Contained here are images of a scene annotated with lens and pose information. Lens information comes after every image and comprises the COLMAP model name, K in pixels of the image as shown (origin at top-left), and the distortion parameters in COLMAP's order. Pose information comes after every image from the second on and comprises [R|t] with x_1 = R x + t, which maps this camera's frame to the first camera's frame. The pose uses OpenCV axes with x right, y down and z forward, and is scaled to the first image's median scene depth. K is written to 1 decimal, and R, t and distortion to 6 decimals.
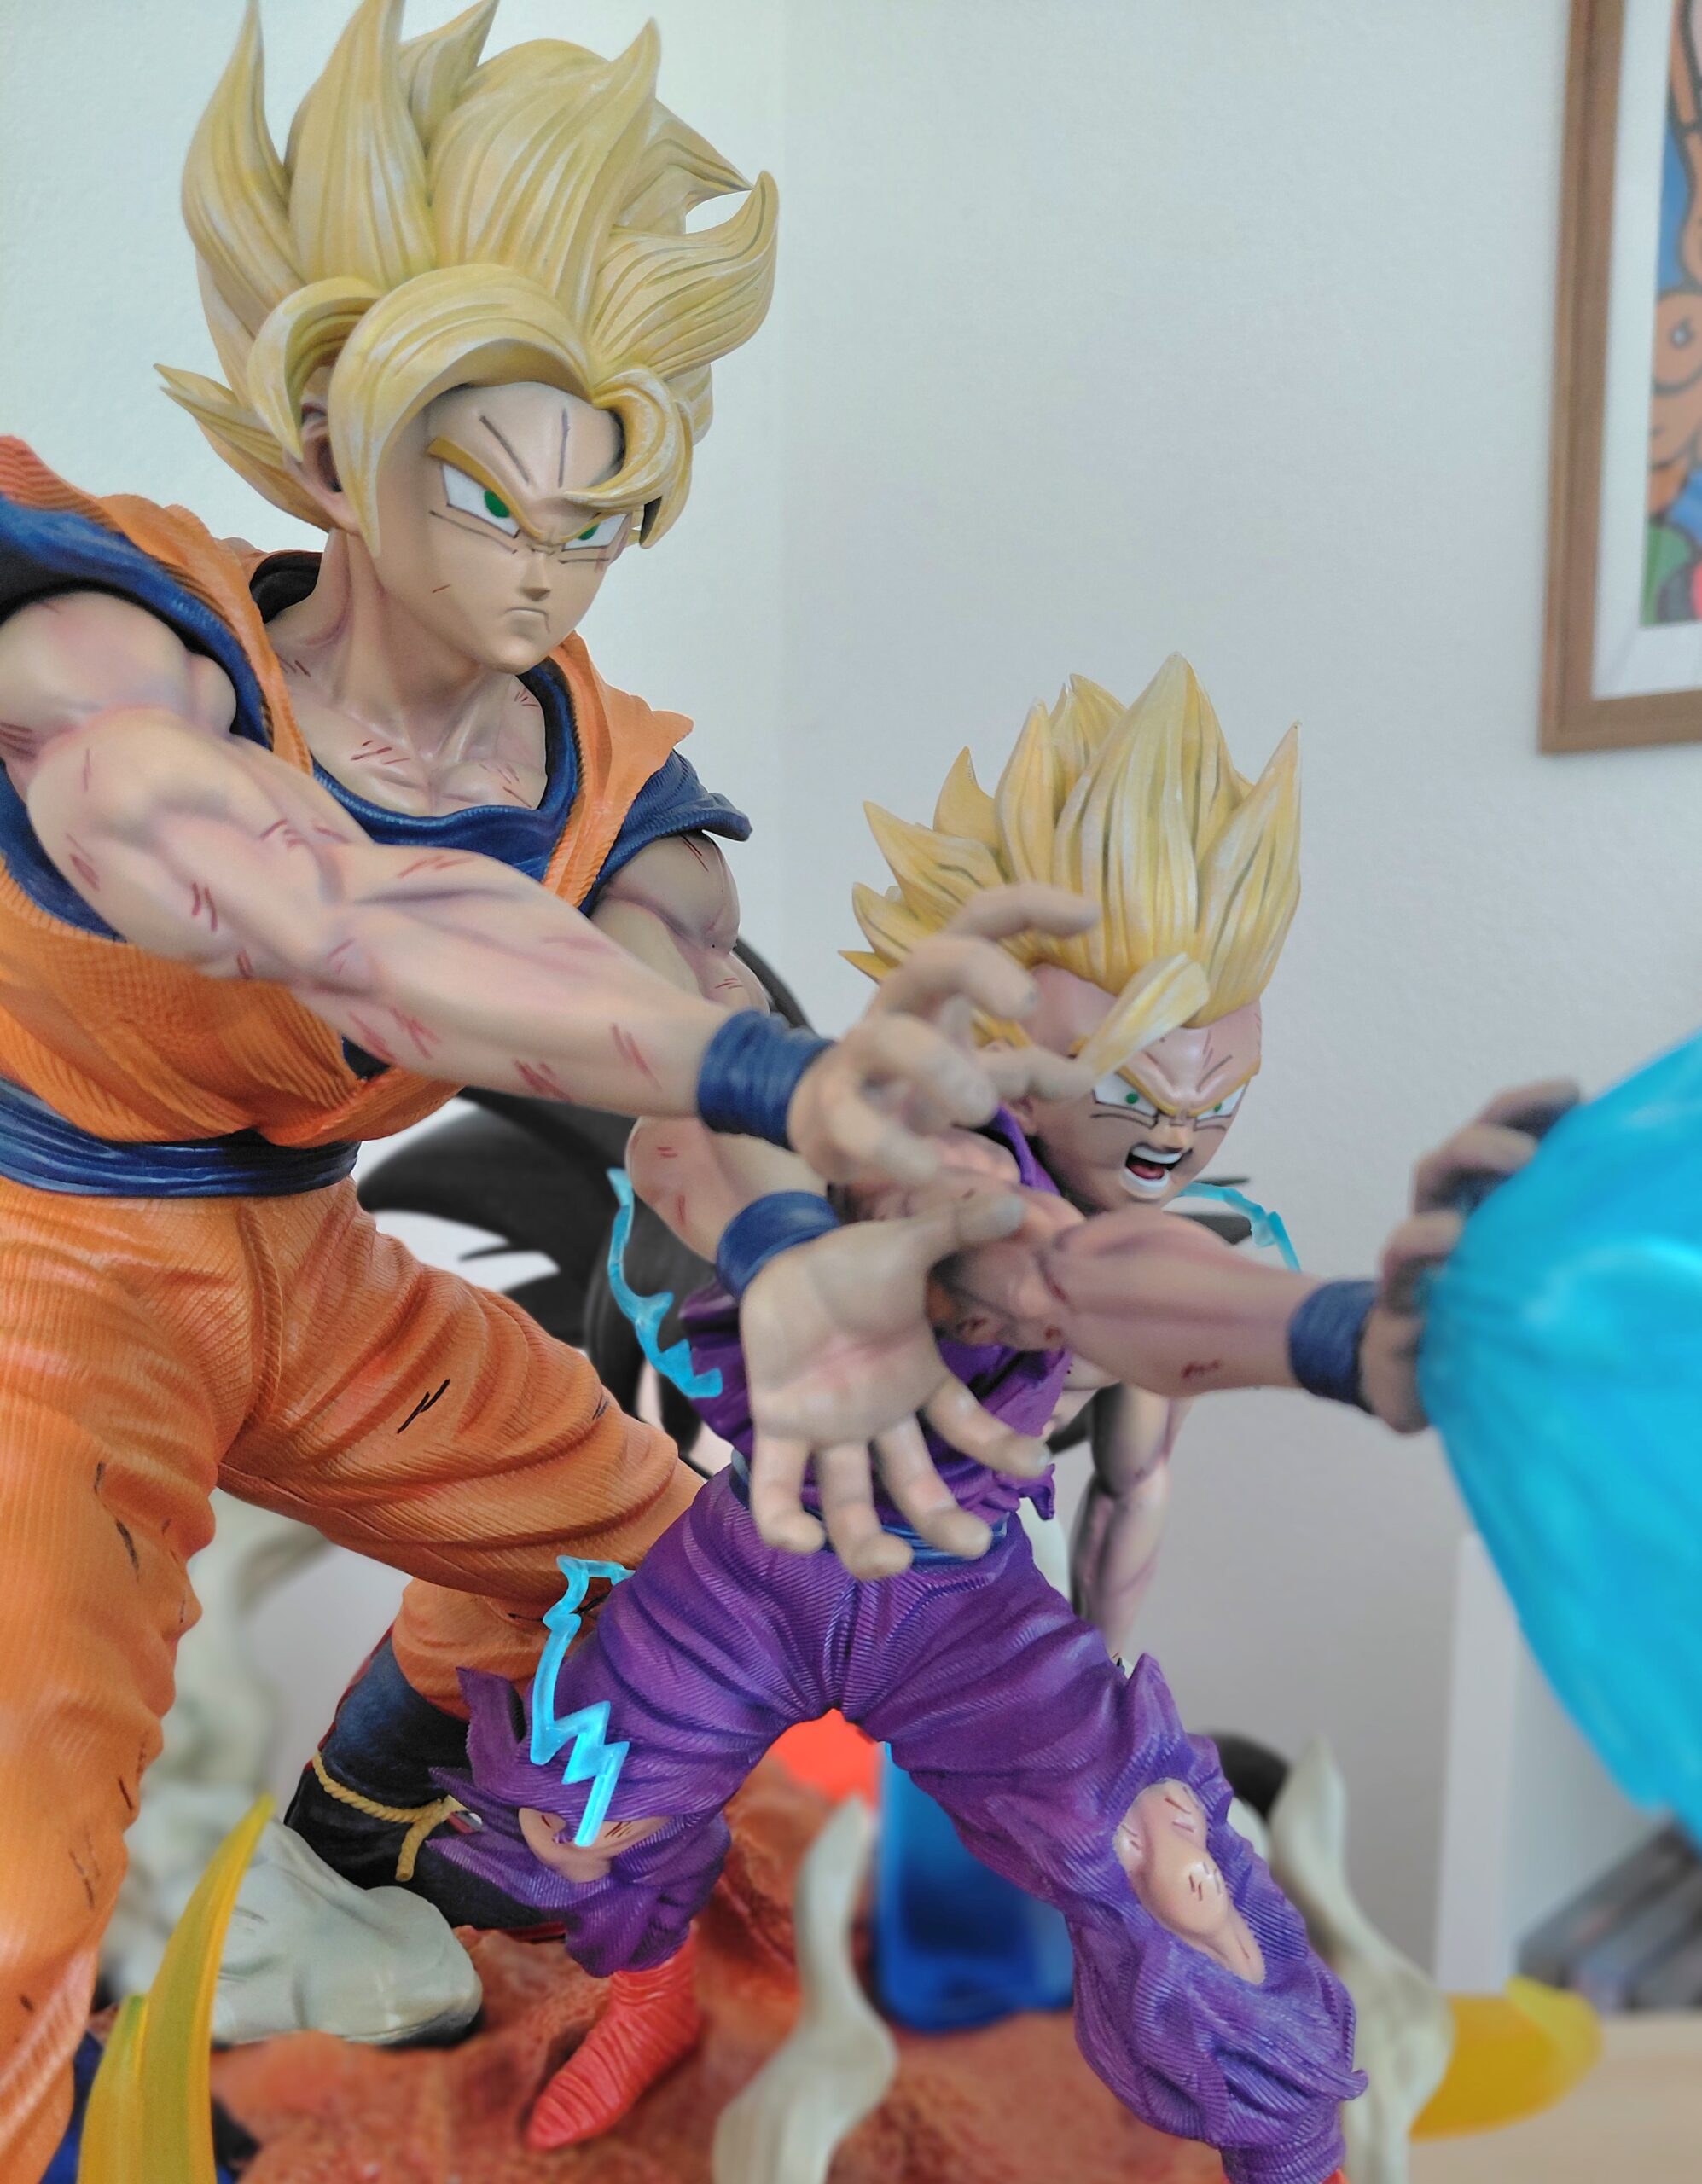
lens RADIAL K [[1692.7, 0, 872.3], [0, 1692.7, 1209.3], [0, 0, 1]] dist [0.058051, -0.181144]
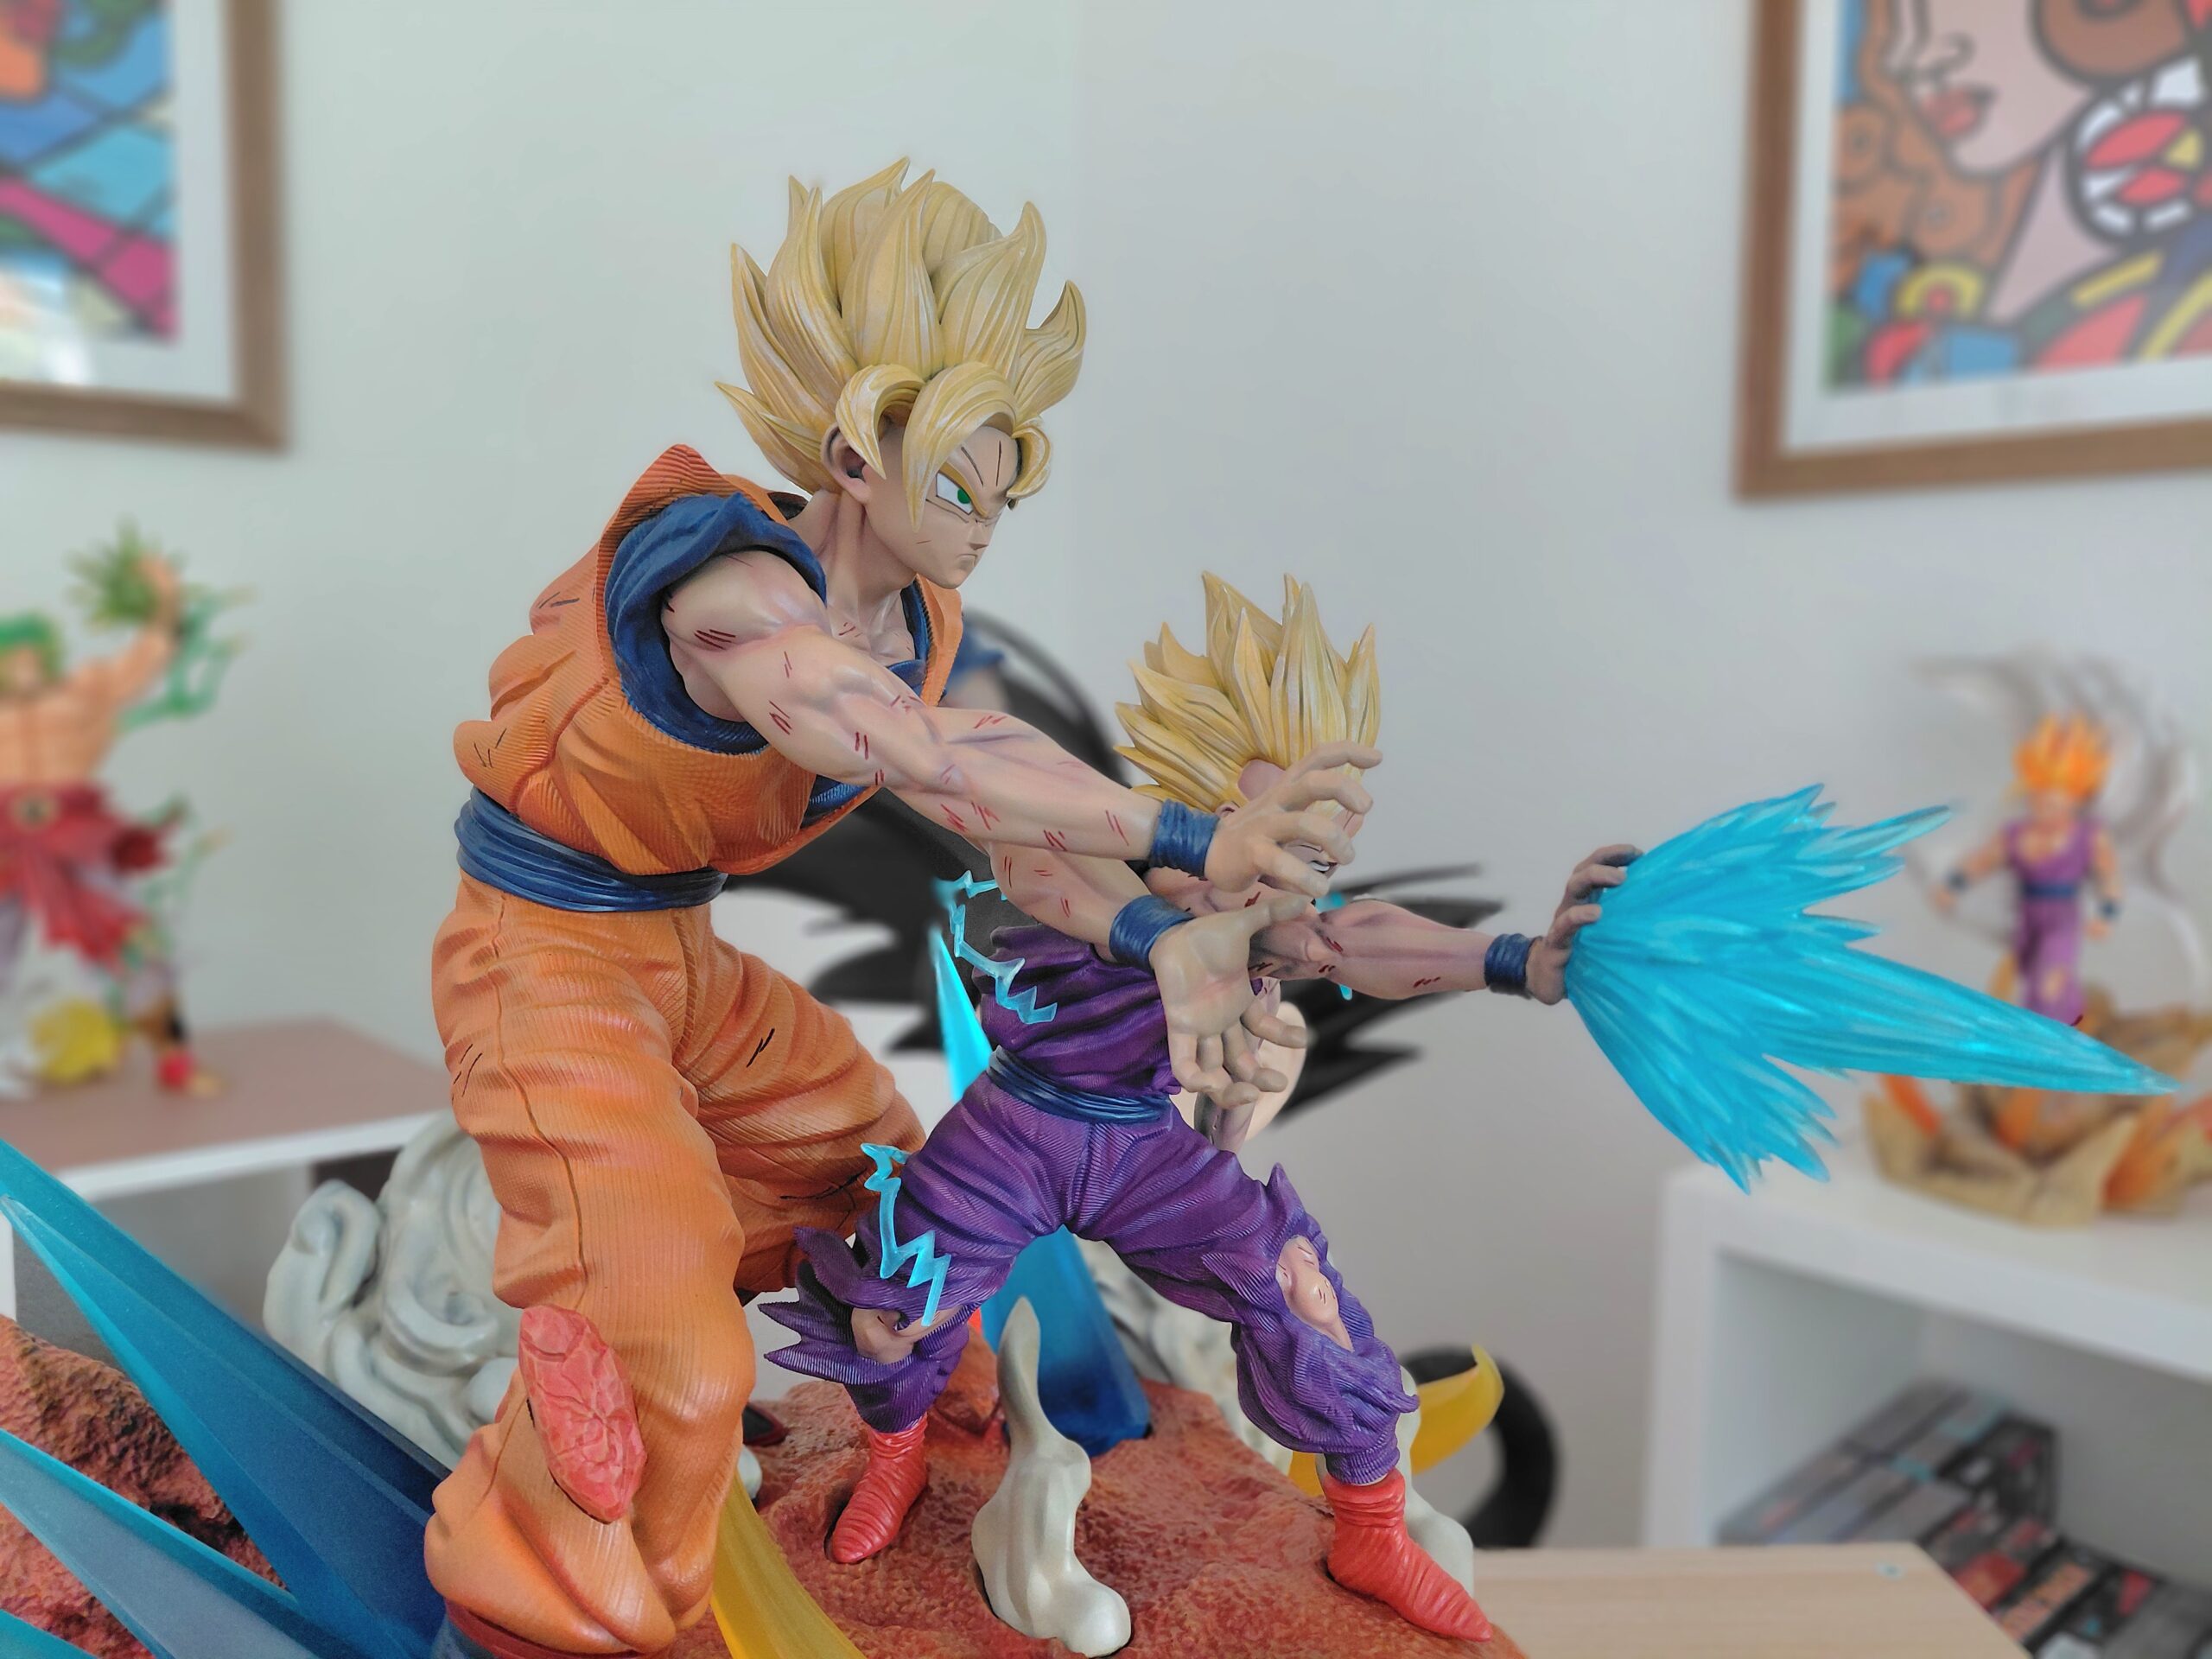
lens RADIAL K [[1622.5, 0, 1020.4], [0, 1622.5, 830.3], [0, 0, 1]] dist [0.007963, 0.000829]
pose [[0.958356, -0.025028, 0.284479, -0.554332], [0.032041, 0.999286, -0.020026, -0.042004], [-0.283774, 0.028307, 0.958473, -0.485189]]
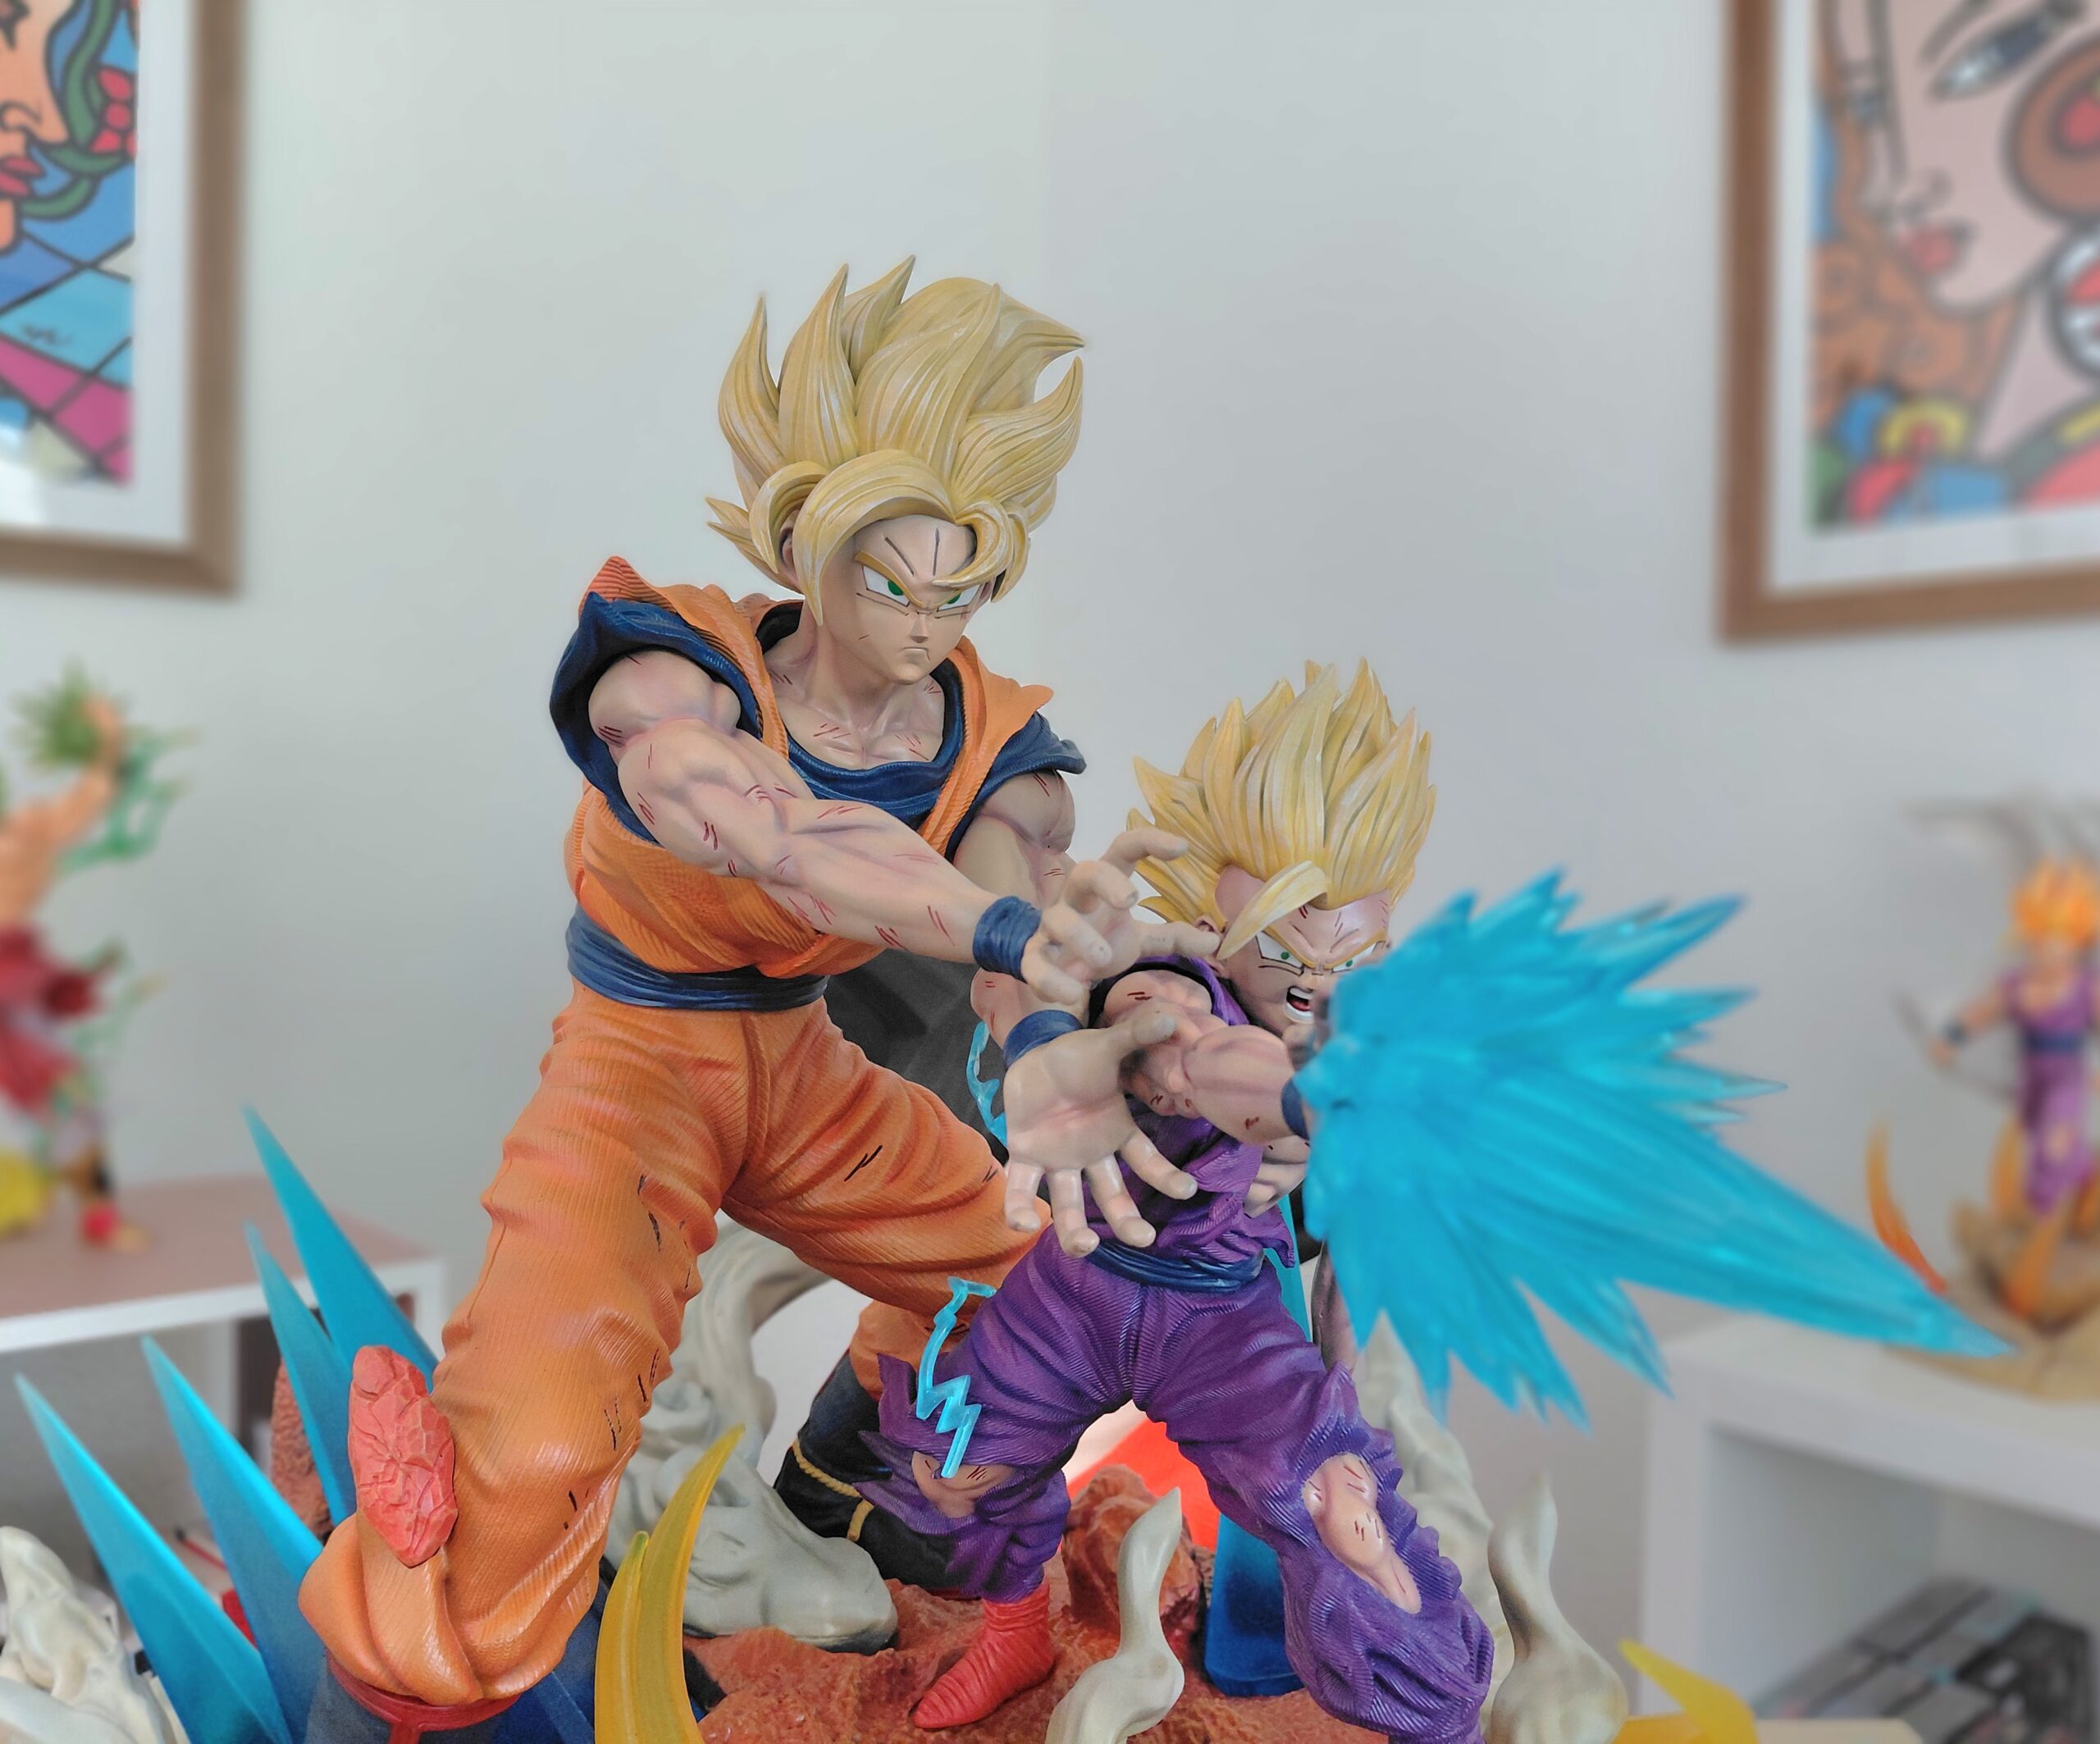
lens RADIAL K [[1650.6, 0, 1050.0], [0, 1650.6, 872.0], [0, 0, 1]] dist [0.099053, -0.333349]
pose [[0.974898, 0.006390, -0.222562, 0.246285], [-0.030919, 0.993789, -0.106902, 0.021372], [0.220497, 0.111100, 0.969040, -0.425199]]
